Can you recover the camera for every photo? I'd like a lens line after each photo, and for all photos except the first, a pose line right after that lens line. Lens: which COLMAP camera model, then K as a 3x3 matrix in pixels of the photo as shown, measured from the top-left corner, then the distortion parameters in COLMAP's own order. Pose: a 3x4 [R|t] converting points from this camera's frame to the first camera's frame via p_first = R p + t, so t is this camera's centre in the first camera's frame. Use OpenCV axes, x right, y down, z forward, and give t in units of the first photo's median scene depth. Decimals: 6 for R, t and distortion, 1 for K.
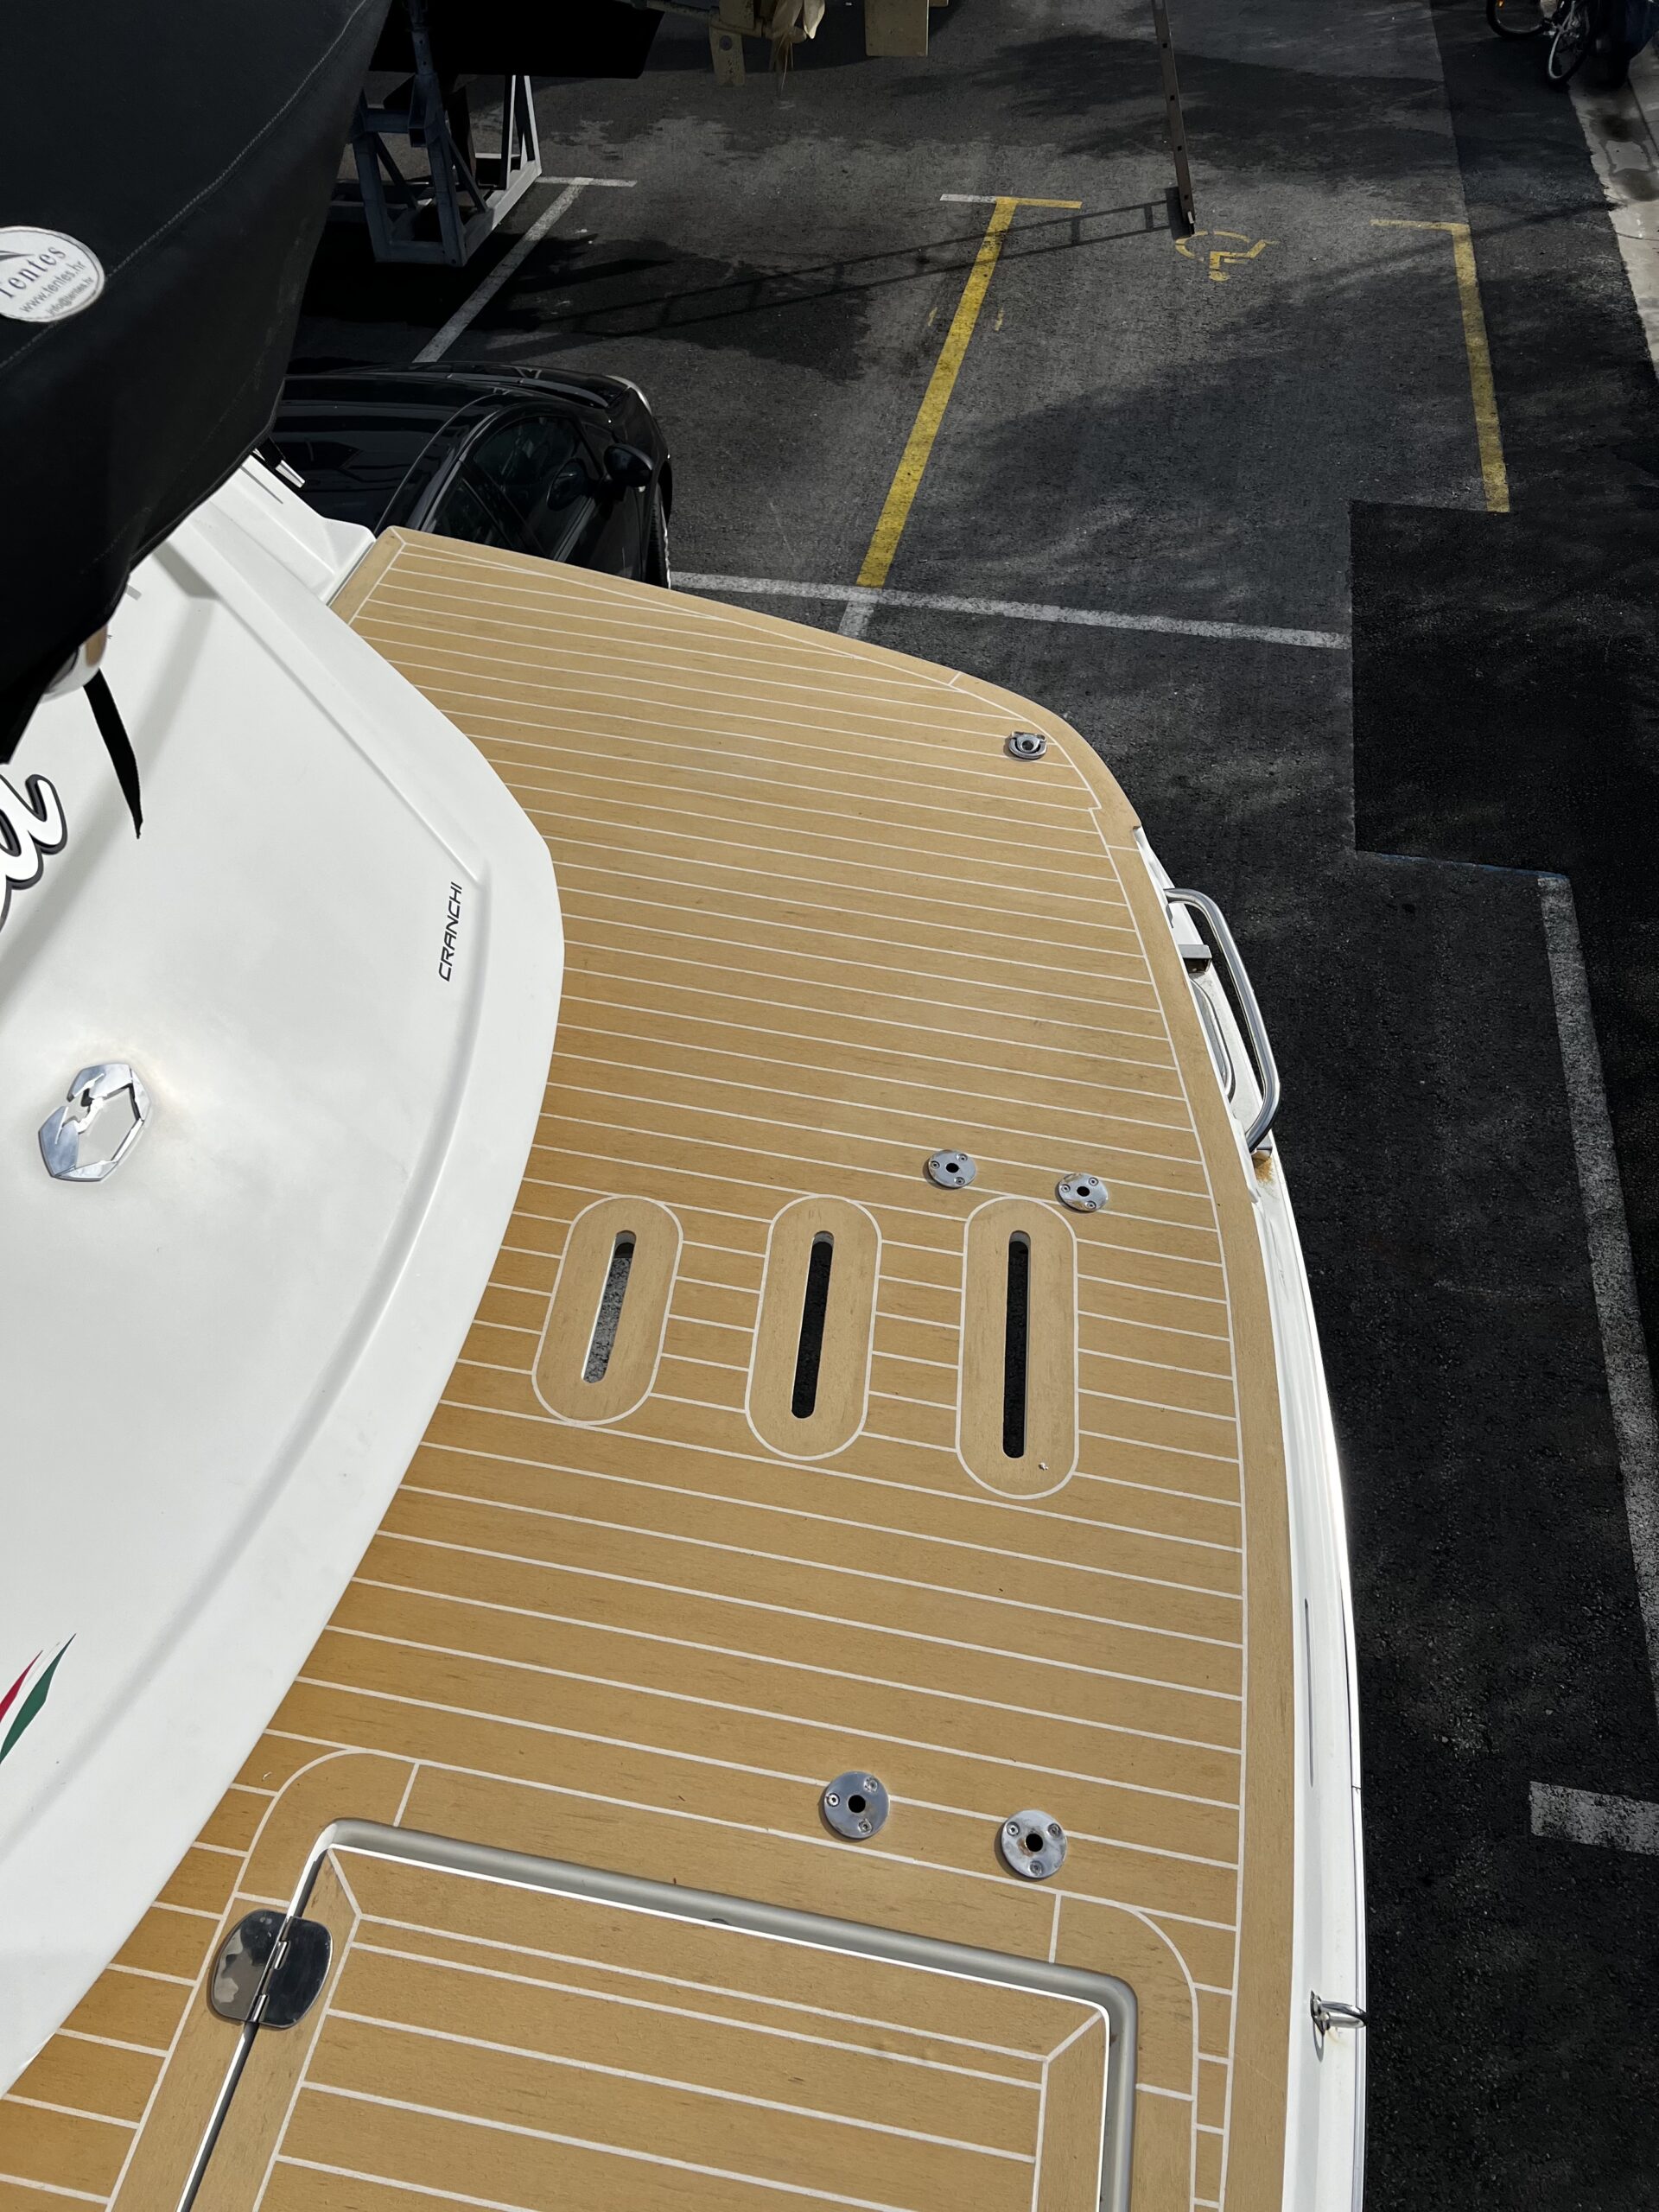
lens RADIAL K [[1727.2, 0, 827.5], [0, 1727.2, 1113.7], [0, 0, 1]] dist [0.021579, -0.003110]
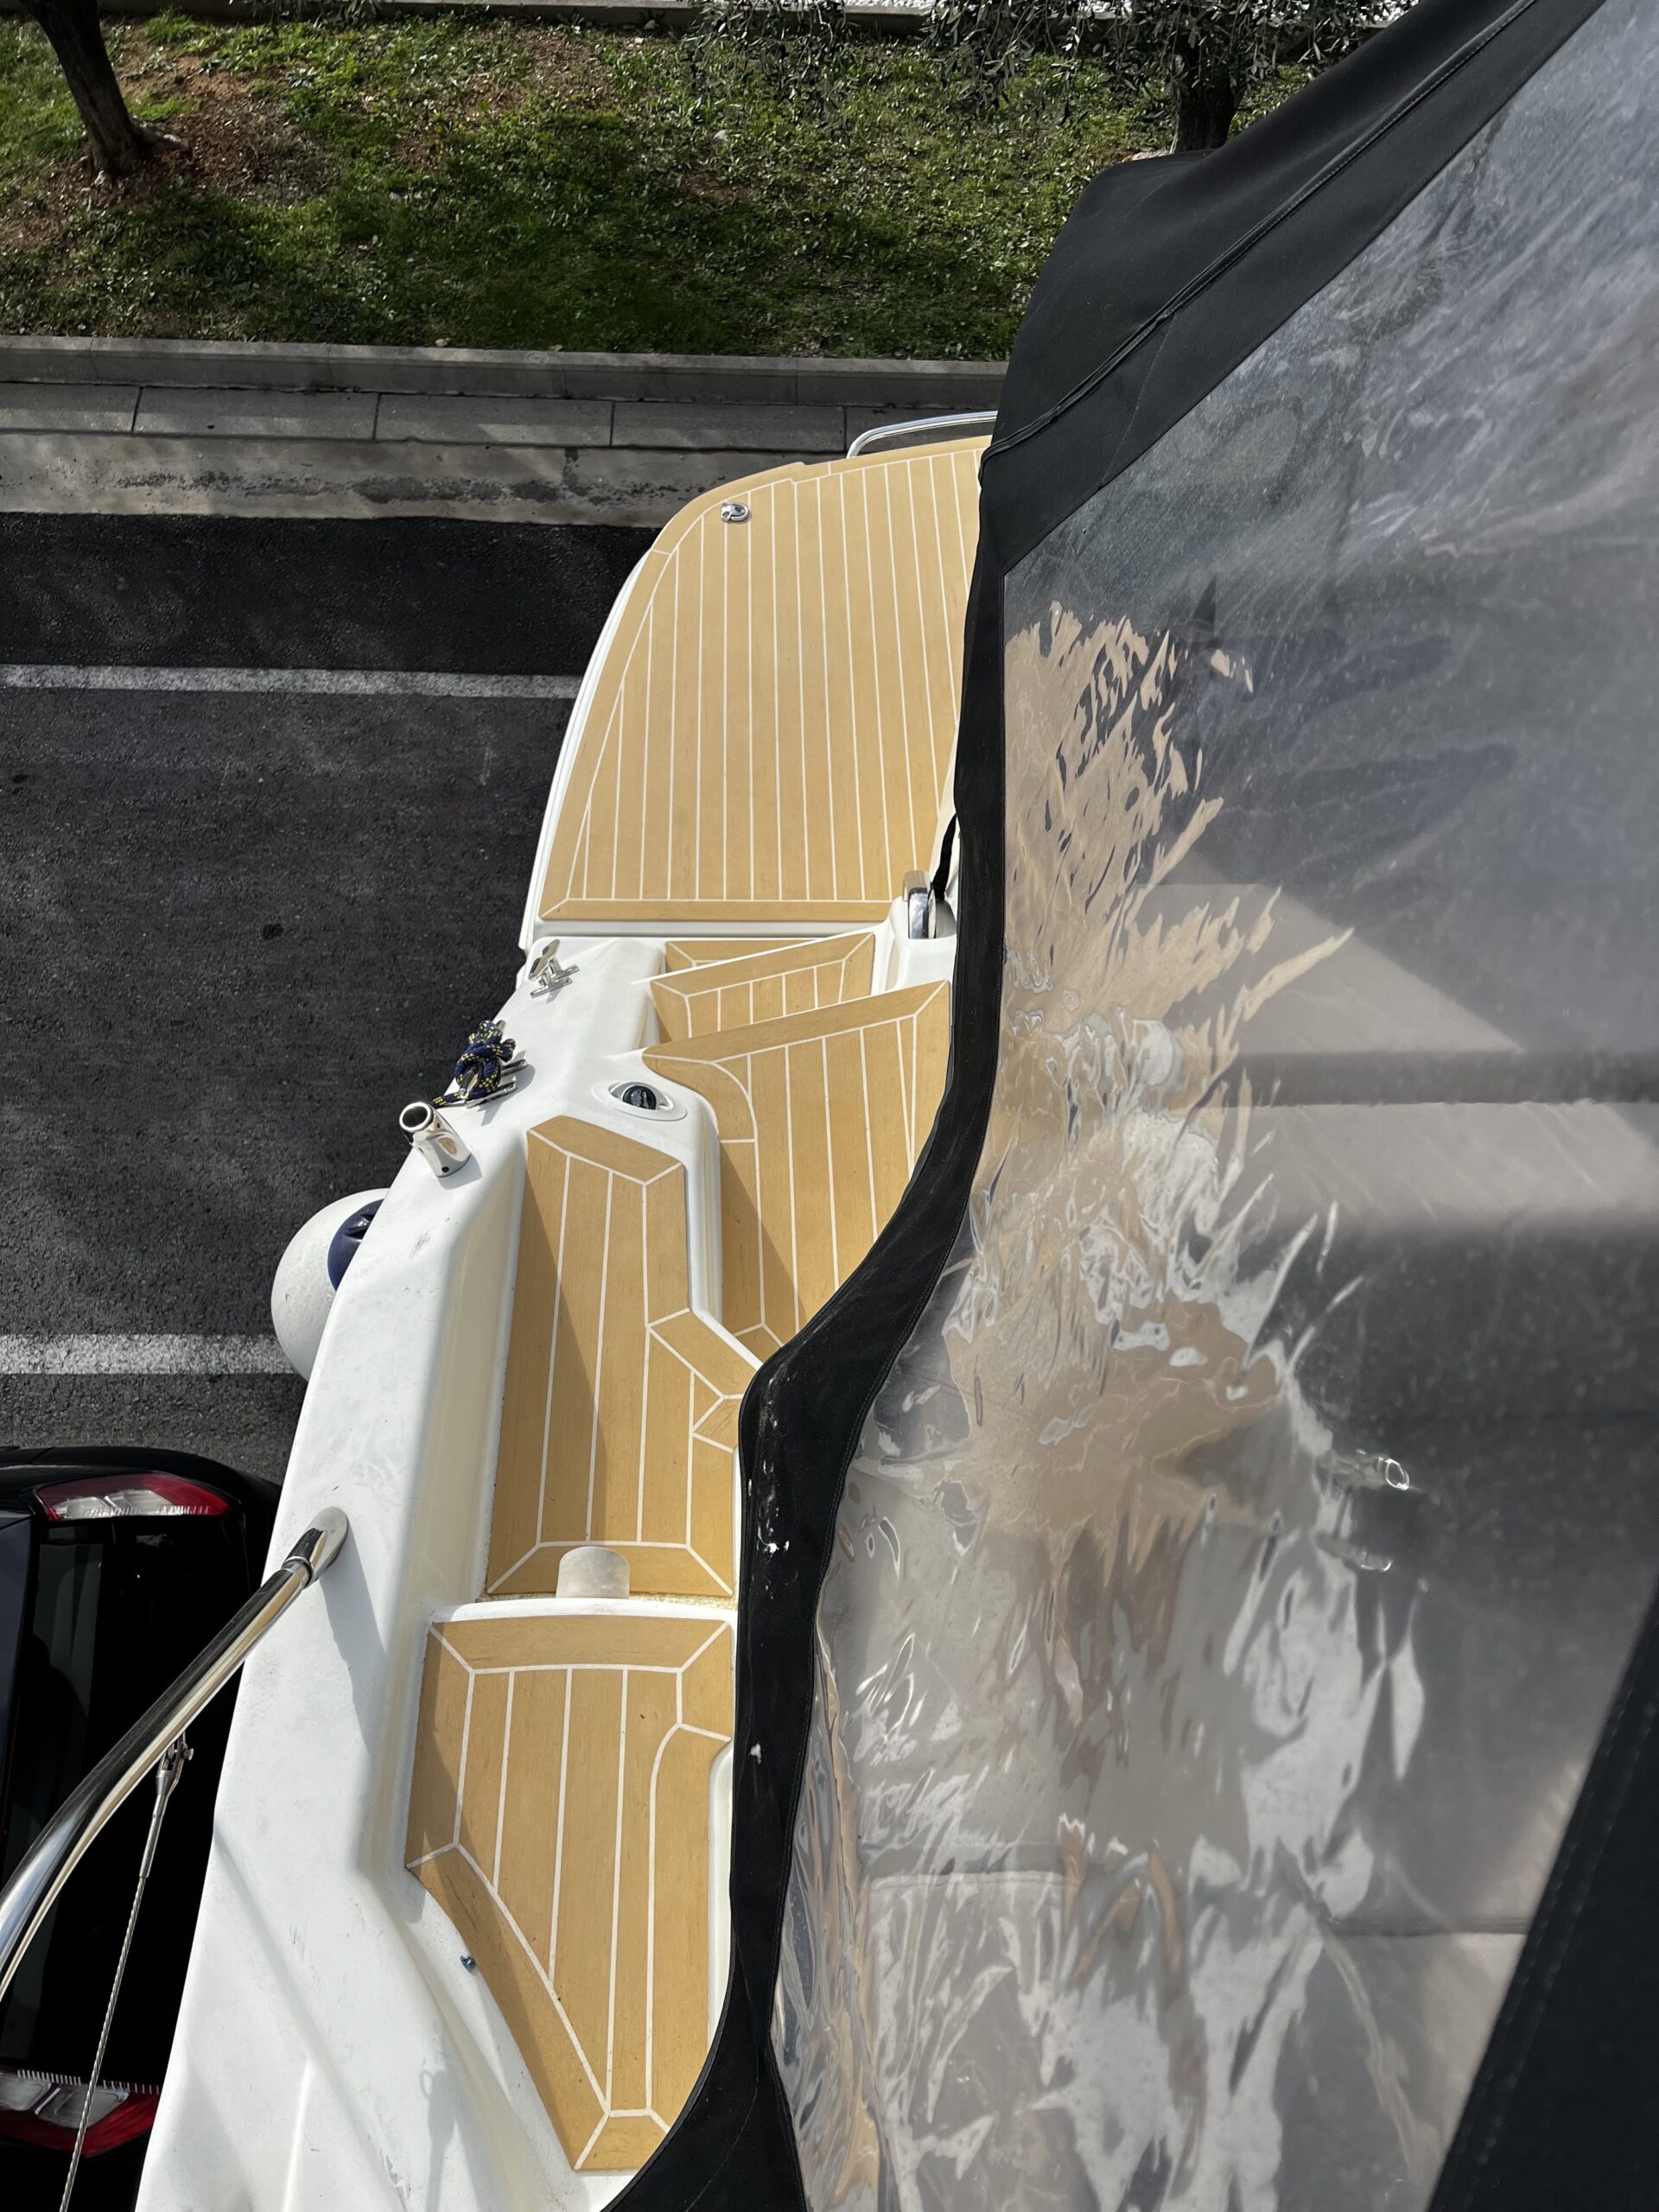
lens RADIAL K [[1727.2, 0, 829.3], [0, 1727.2, 1106.5], [0, 0, 1]] dist [0.021579, -0.003110]
pose [[-0.187601, -0.851023, 0.490475, -0.490823], [0.699711, 0.234659, 0.674789, -0.490508], [-0.689355, 0.469782, 0.551448, 0.199659]]
